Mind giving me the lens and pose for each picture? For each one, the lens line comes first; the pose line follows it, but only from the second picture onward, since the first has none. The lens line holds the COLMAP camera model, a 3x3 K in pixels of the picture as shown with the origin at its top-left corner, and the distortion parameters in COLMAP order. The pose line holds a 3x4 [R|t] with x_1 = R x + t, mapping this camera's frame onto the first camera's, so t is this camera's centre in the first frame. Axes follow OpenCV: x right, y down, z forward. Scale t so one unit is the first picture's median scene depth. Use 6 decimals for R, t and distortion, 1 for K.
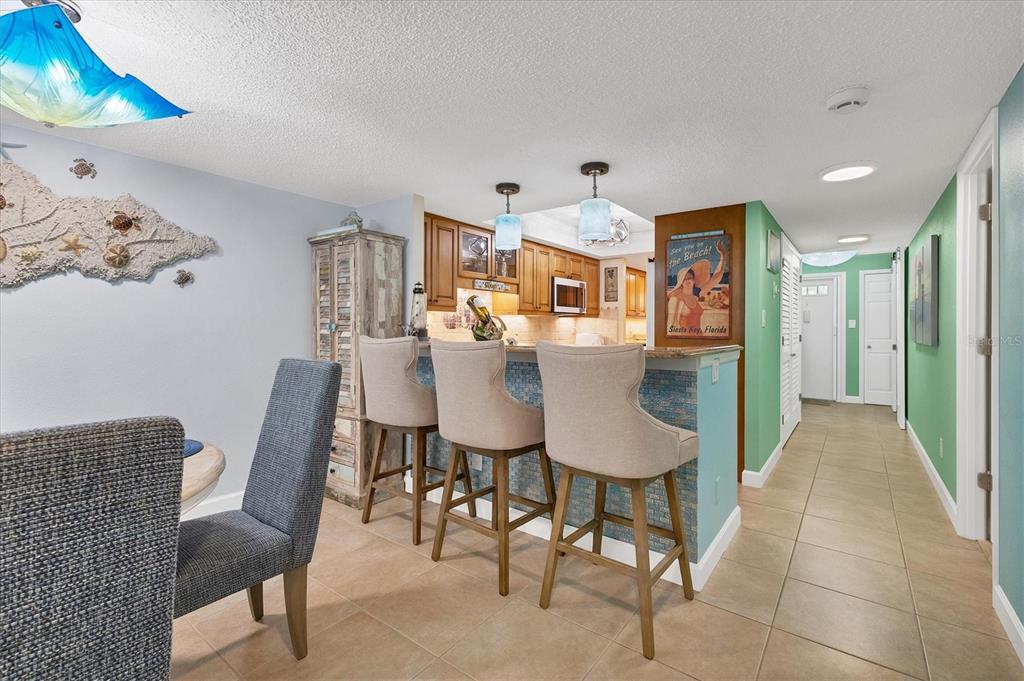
lens RADIAL K [[455.4, 0, 514.7], [0, 455.4, 331.2], [0, 0, 1]] dist [0.003617, 0.000307]
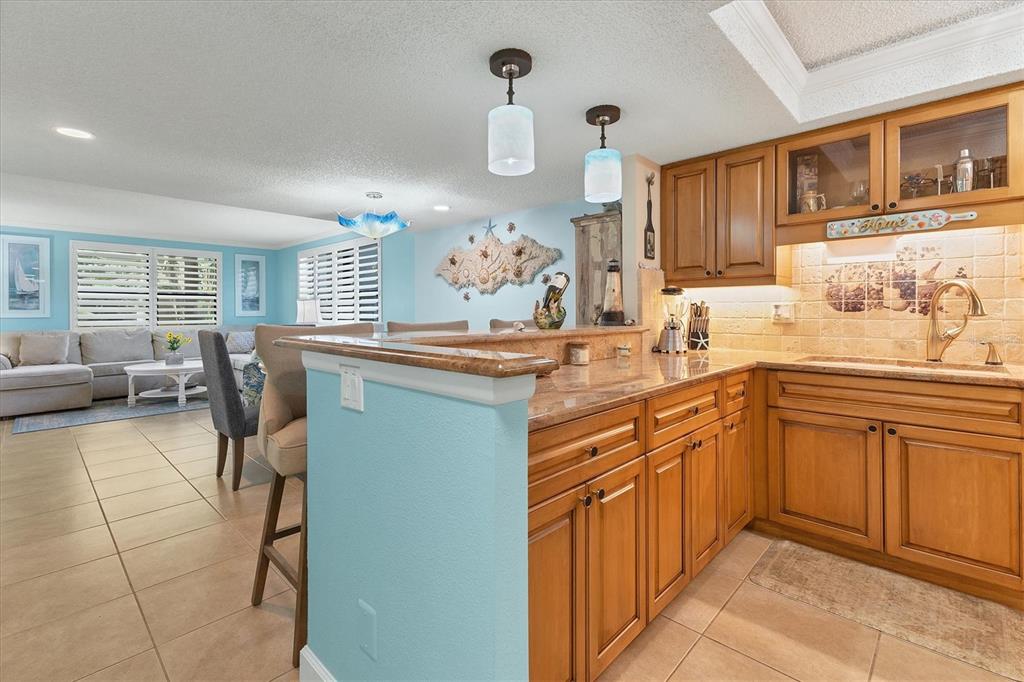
lens RADIAL K [[462.0, 0, 509.8], [0, 462.0, 314.7], [0, 0, 1]] dist [0.000855, 0.000091]
pose [[-0.126857, 0.004682, -0.991910, 0.634132], [-0.001883, 0.999986, 0.004961, -0.003606], [0.991919, 0.002497, -0.126847, 0.831762]]
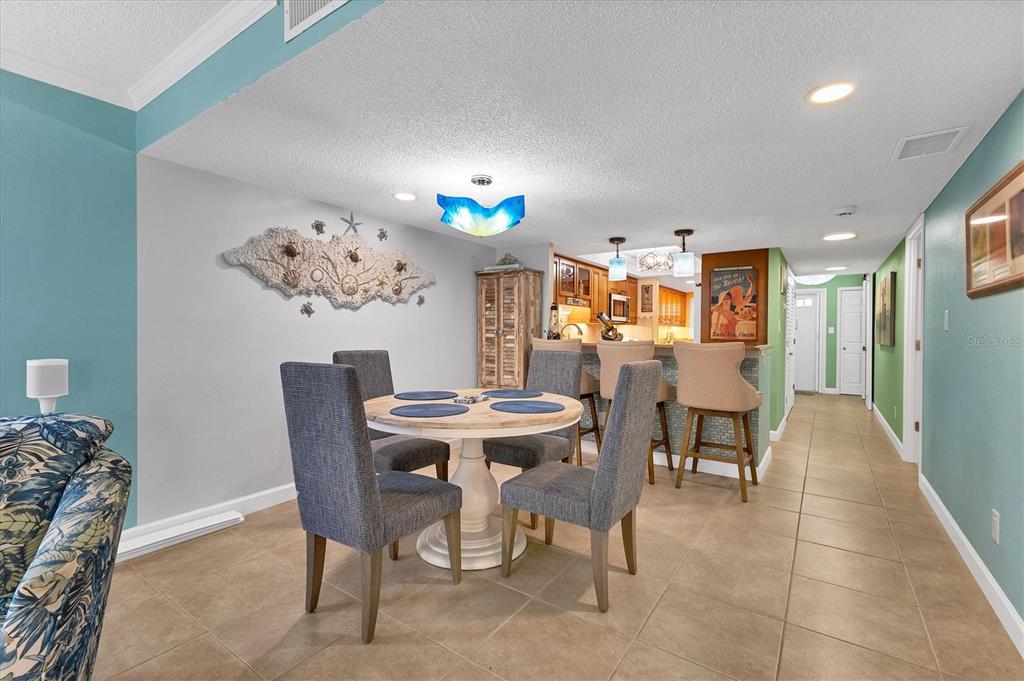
lens RADIAL K [[452.0, 0, 512.0], [0, 452.0, 340.5], [0, 0, 1]] dist [0.000568, 0.000089]
pose [[0.999370, 0.001805, 0.035433, -0.363290], [-0.002177, 0.999943, 0.010460, 0.001879], [-0.035412, -0.010531, 0.999317, -0.420155]]
